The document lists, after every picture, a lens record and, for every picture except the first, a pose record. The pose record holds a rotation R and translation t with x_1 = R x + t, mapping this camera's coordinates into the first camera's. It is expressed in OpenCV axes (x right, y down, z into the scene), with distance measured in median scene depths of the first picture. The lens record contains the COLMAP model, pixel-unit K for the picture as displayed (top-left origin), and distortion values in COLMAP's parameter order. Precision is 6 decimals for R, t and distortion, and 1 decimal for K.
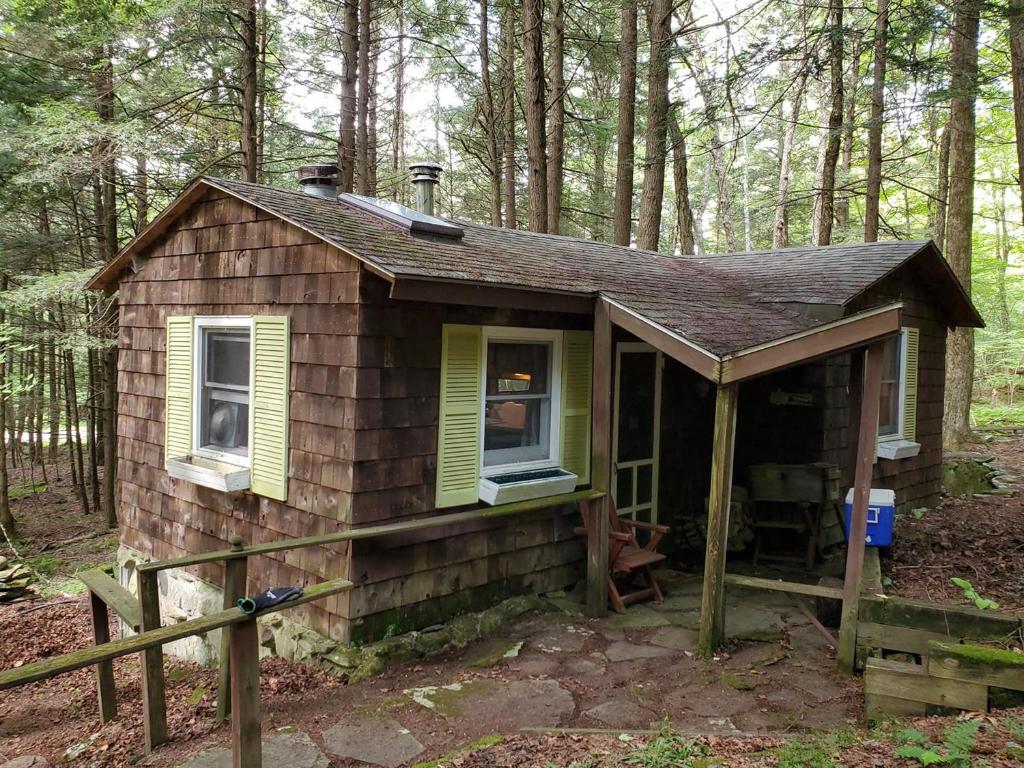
lens RADIAL K [[822.6, 0, 508.3], [0, 822.6, 362.7], [0, 0, 1]] dist [-0.034545, 0.075114]
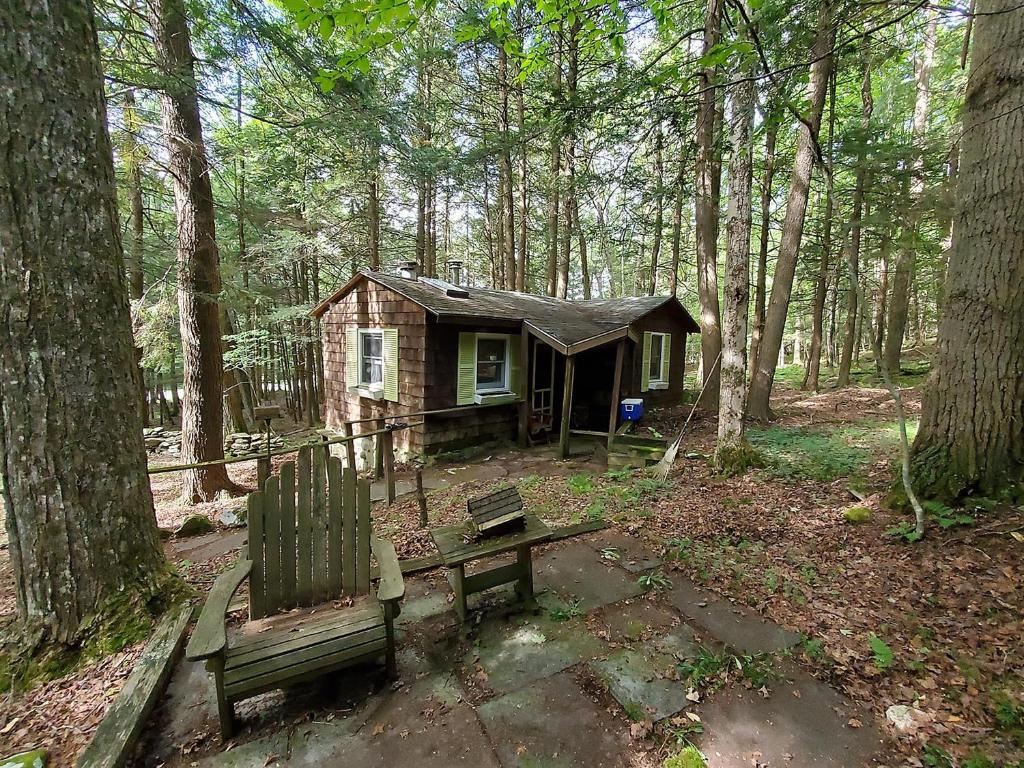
lens RADIAL K [[431.5, 0, 524.5], [0, 431.5, 385.3], [0, 0, 1]] dist [0.000738, 0.000326]
pose [[0.999400, -0.000992, 0.034611, 0.073290], [-0.001754, 0.996856, 0.079214, 0.010009], [-0.034581, -0.079228, 0.996257, -0.334988]]
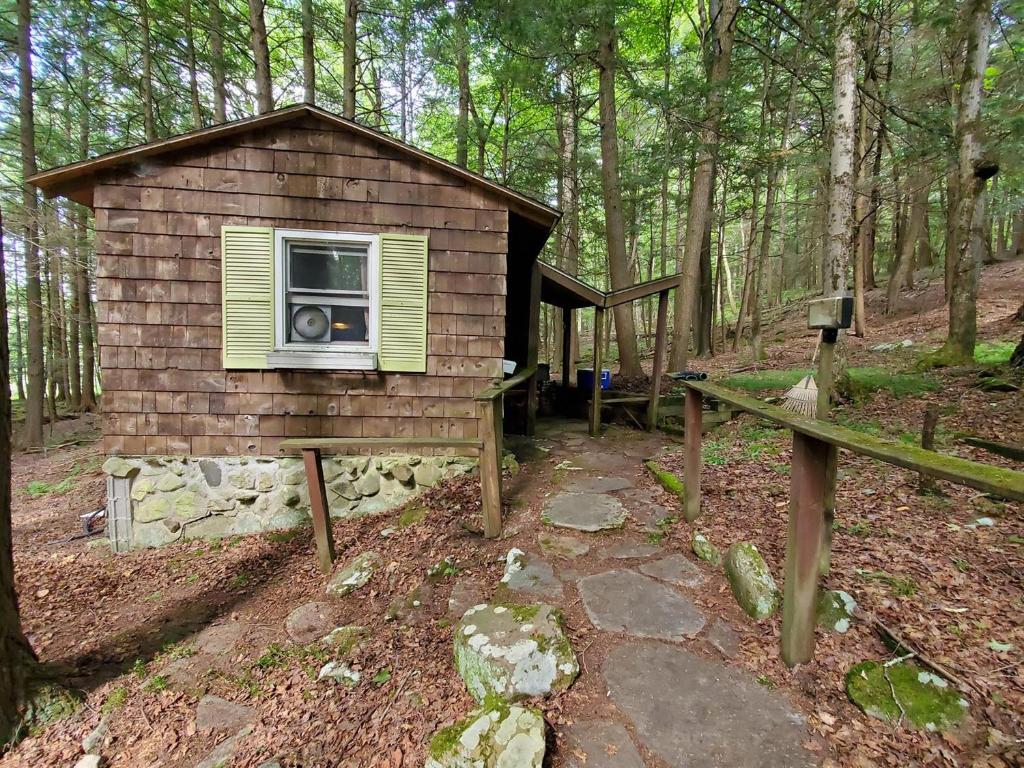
lens RADIAL K [[431.5, 0, 524.5], [0, 431.5, 385.3], [0, 0, 1]] dist [0.000738, 0.000326]
pose [[0.658461, -0.040335, 0.751533, -0.696174], [0.015654, 0.999081, 0.039906, 0.161827], [-0.752452, -0.014512, 0.658487, 0.387683]]
